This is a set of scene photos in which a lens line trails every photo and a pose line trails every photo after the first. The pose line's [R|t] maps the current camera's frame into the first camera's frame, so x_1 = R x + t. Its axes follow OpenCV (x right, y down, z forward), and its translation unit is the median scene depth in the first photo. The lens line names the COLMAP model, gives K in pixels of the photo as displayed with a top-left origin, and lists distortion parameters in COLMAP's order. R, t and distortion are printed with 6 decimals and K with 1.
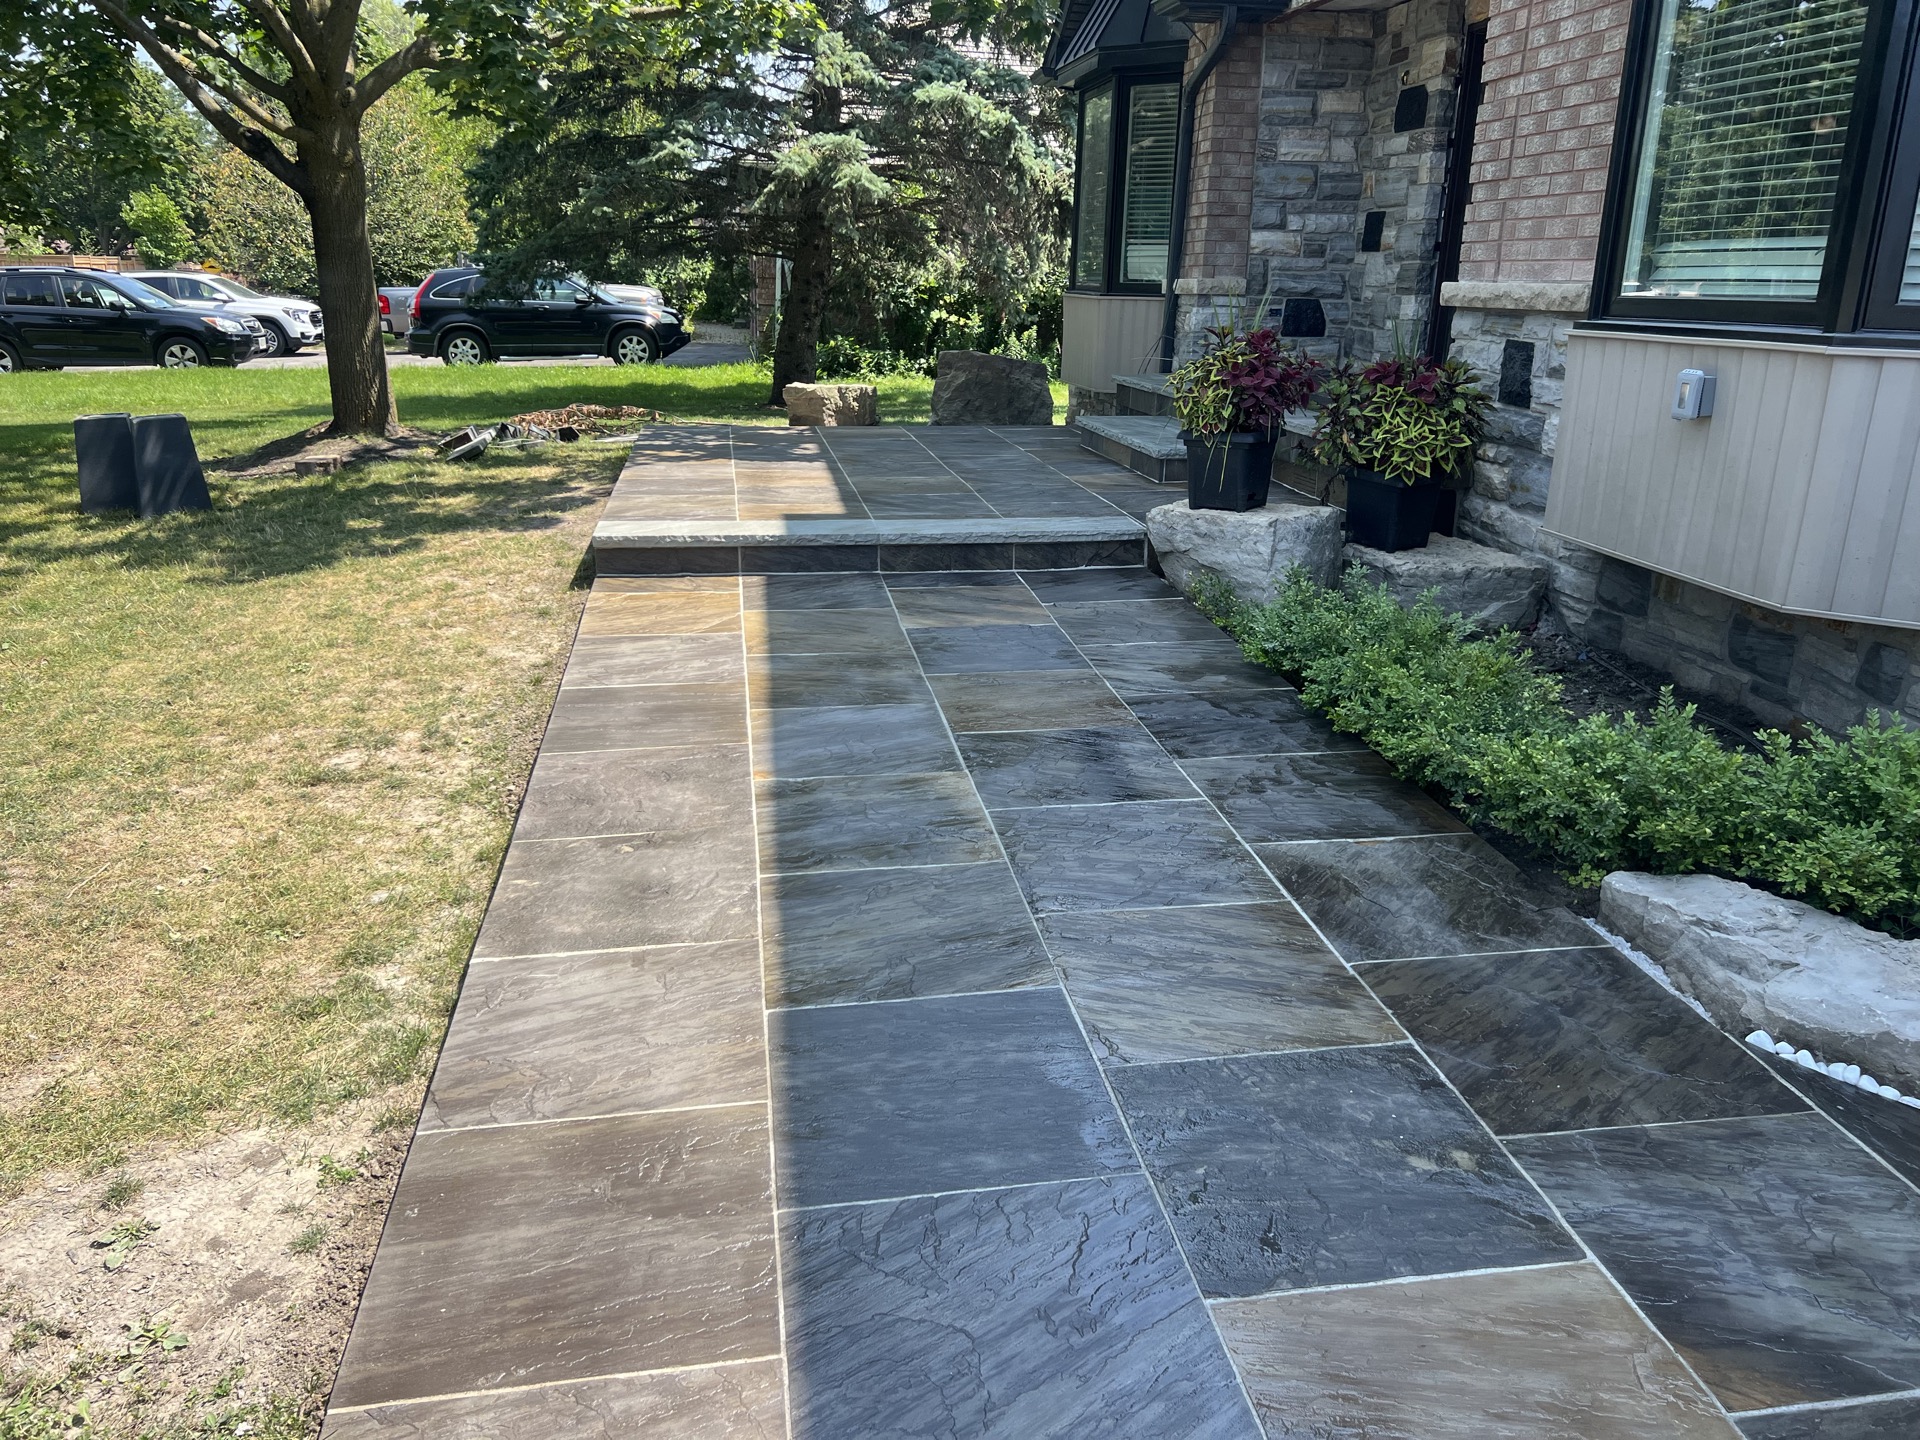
lens RADIAL K [[1458.3, 0, 965.2], [0, 1458.3, 722.5], [0, 0, 1]] dist [0.032743, -0.032748]
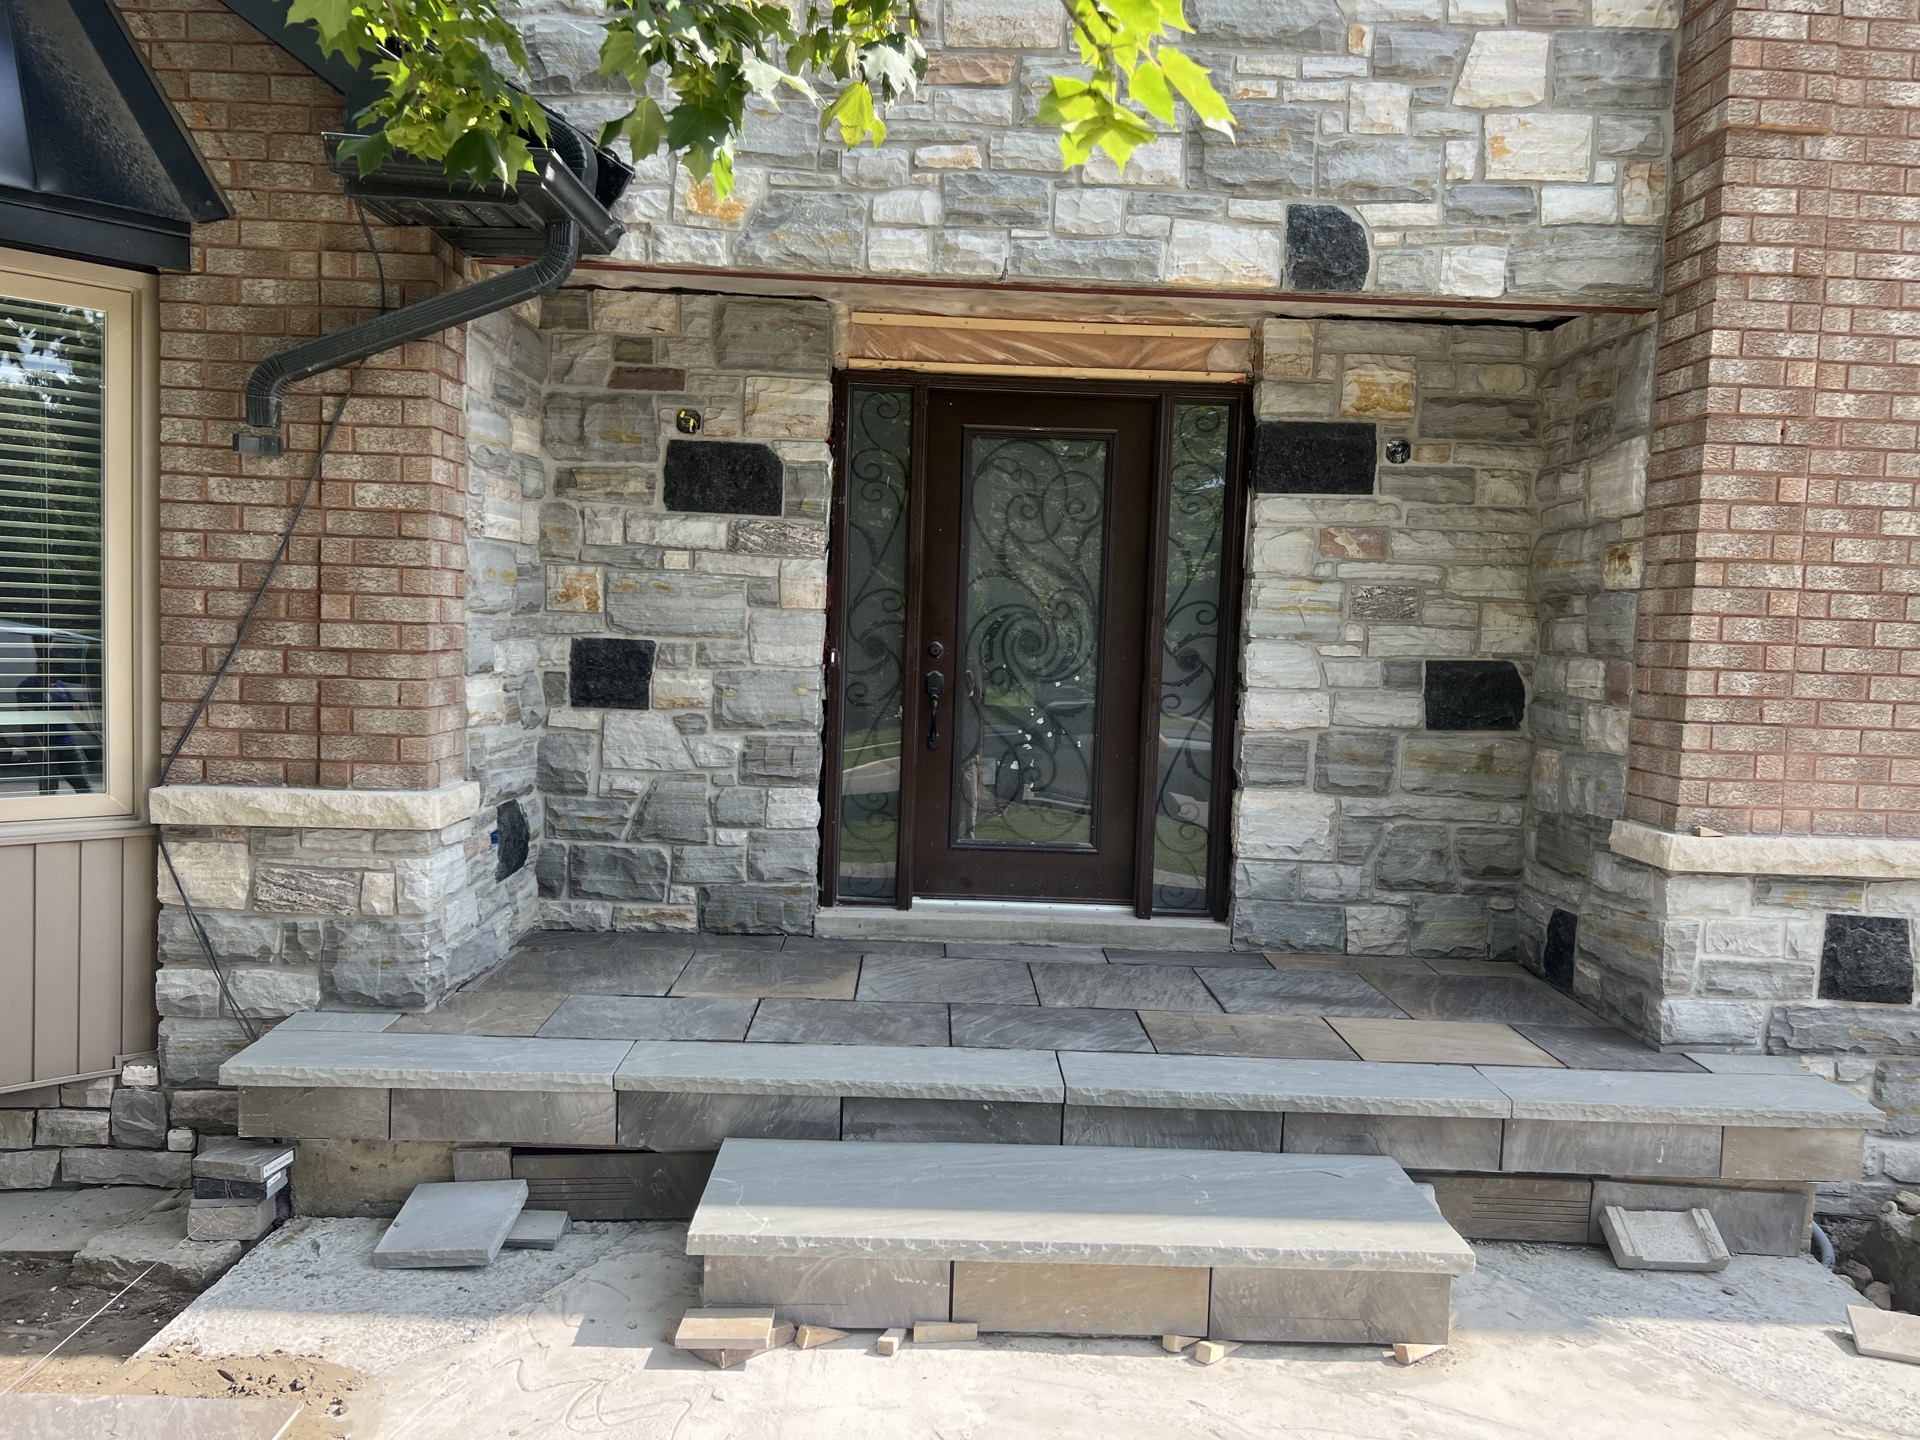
lens RADIAL K [[1458.3, 0, 954.0], [0, 1458.3, 733.7], [0, 0, 1]] dist [0.032743, -0.032748]
pose [[0.137998, -0.091173, 0.986227, -0.381053], [0.257636, 0.964780, 0.053141, -0.487660], [-0.956337, 0.246754, 0.156627, 1.258329]]
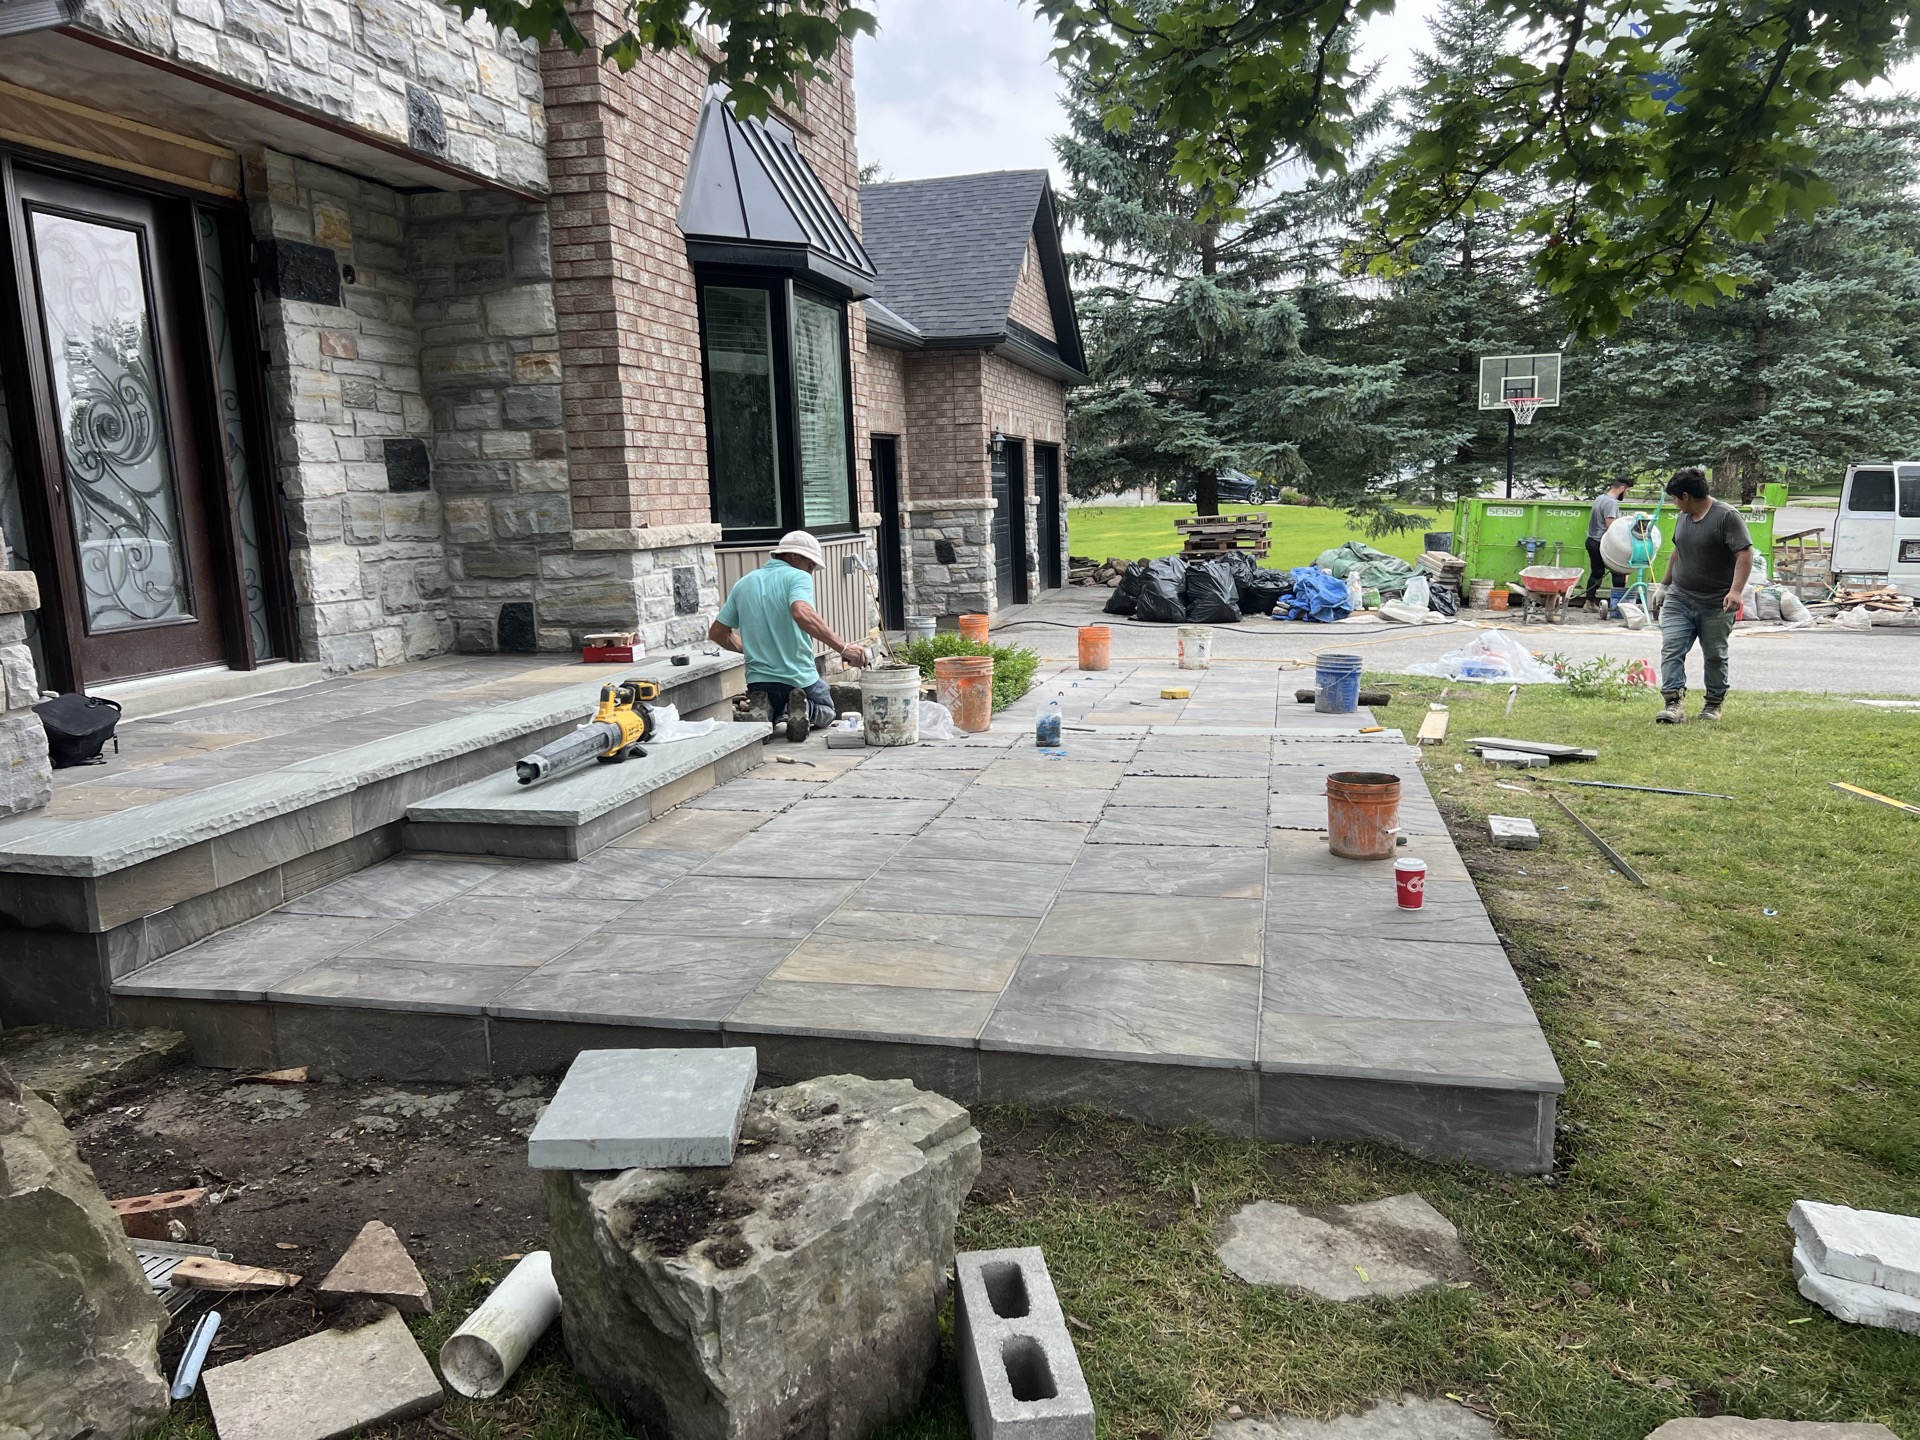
lens RADIAL K [[1458.3, 0, 961.8], [0, 1458.3, 720.4], [0, 0, 1]] dist [0.032743, -0.032748]
pose [[-0.930855, -0.049840, 0.361974, -0.335462], [0.116983, 0.897857, 0.424461, -0.648175], [-0.346156, 0.437457, -0.829945, 2.010734]]
